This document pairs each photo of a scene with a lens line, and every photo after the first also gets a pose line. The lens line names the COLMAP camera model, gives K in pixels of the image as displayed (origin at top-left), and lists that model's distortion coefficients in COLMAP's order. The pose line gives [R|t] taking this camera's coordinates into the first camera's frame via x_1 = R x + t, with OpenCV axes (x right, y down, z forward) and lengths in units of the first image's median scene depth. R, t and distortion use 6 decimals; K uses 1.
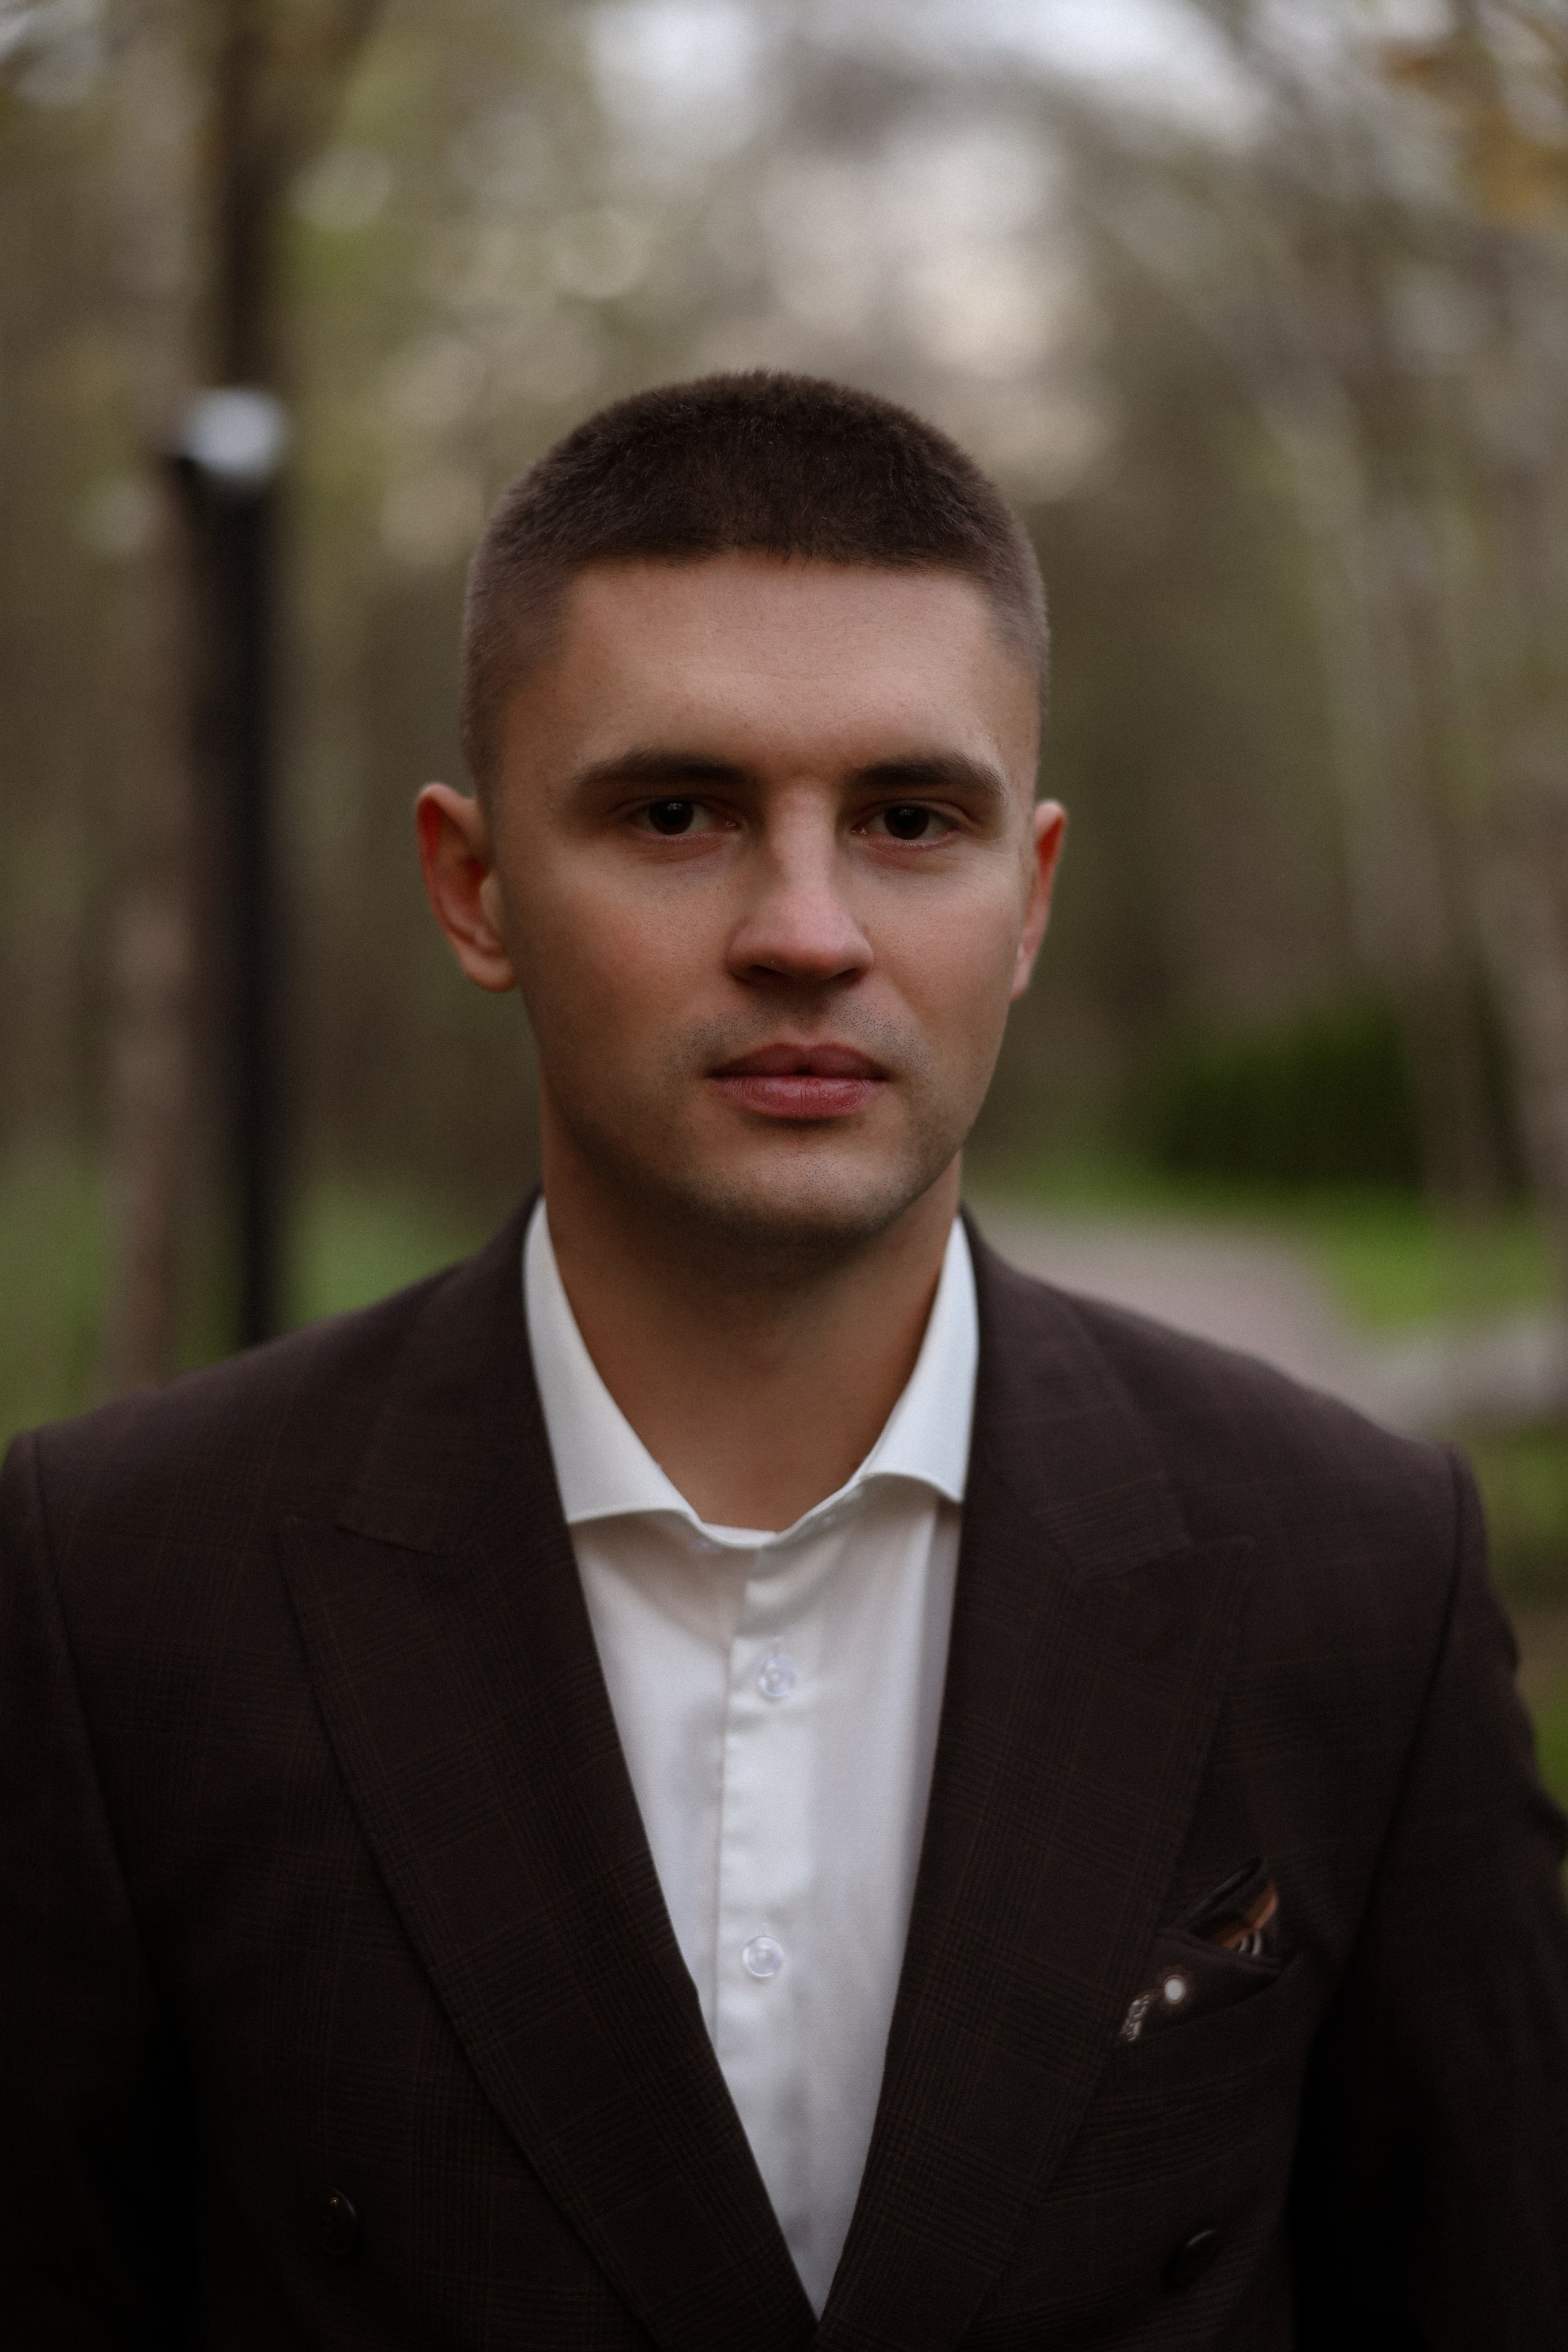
lens RADIAL K [[4626.1, 0, 784.0], [0, 4626.1, 1176.0], [0, 0, 1]] dist [0.014332, 0.128482]
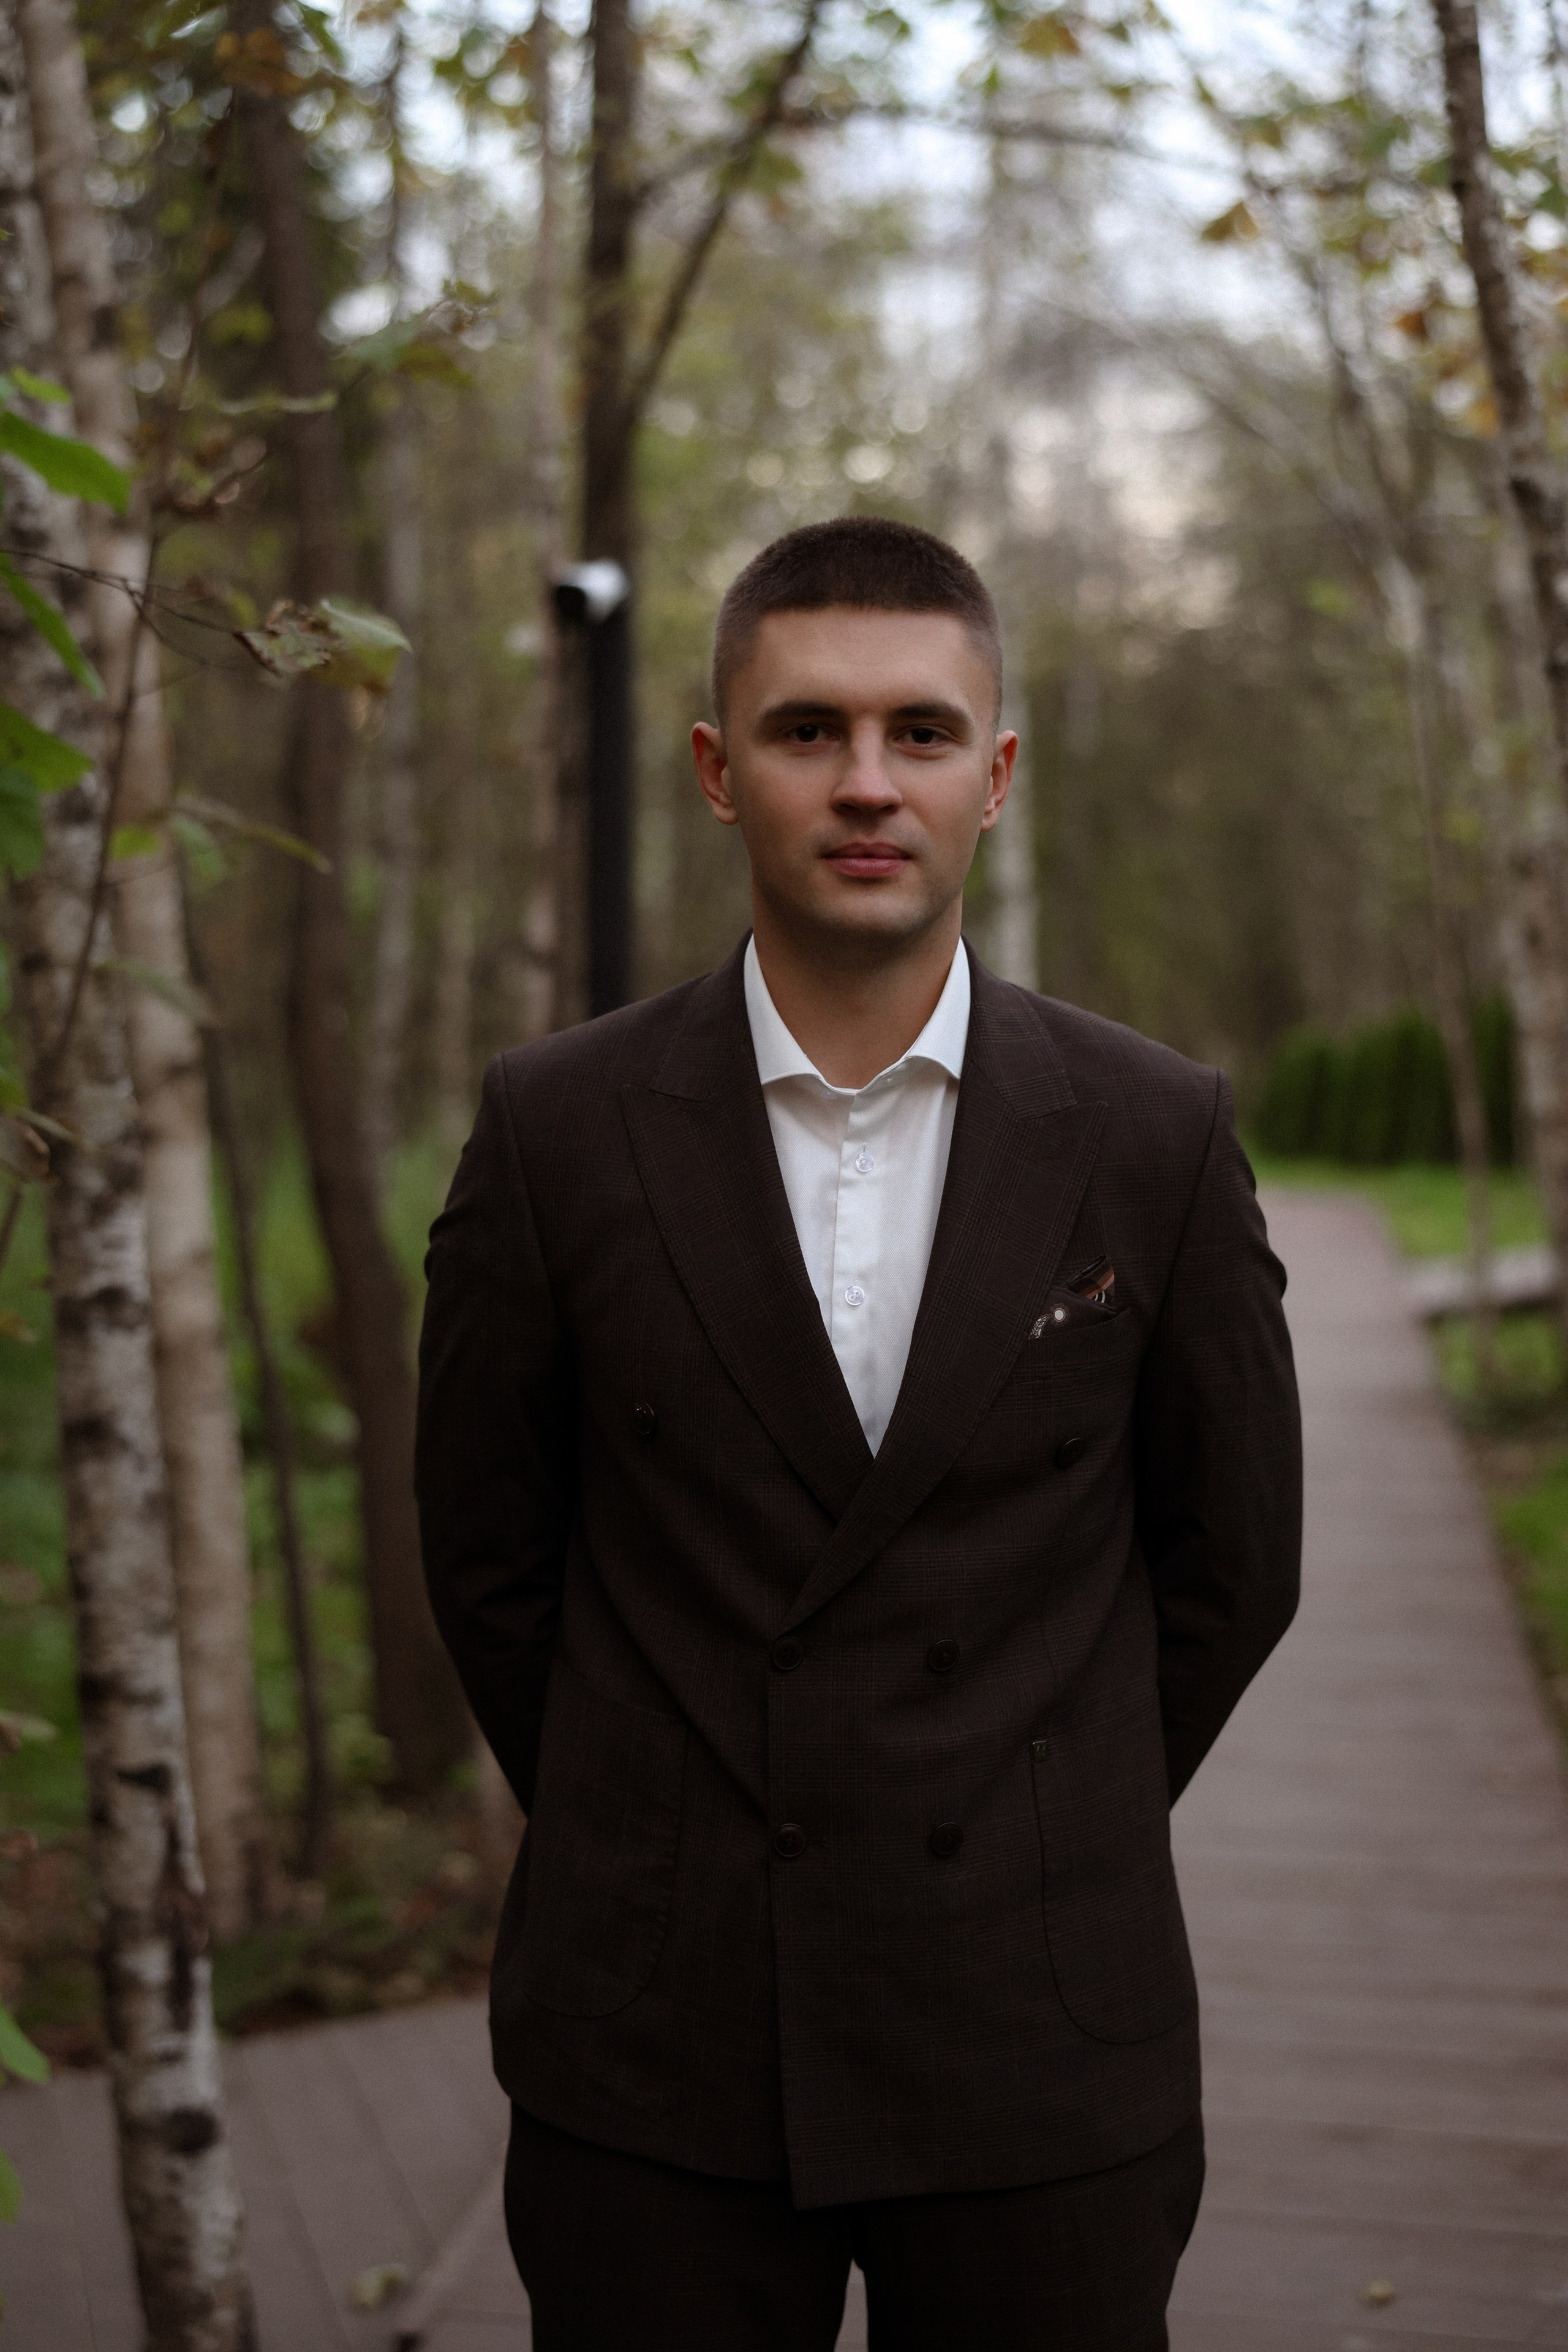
lens RADIAL K [[4560.0, 0, 784.0], [0, 4560.0, 1176.0], [0, 0, 1]] dist [0.018498, 0.035533]
pose [[0.994533, 0.001561, -0.104410, 0.173223], [-0.002364, 0.999969, -0.007570, 0.131260], [0.104395, 0.007776, 0.994506, -0.993959]]
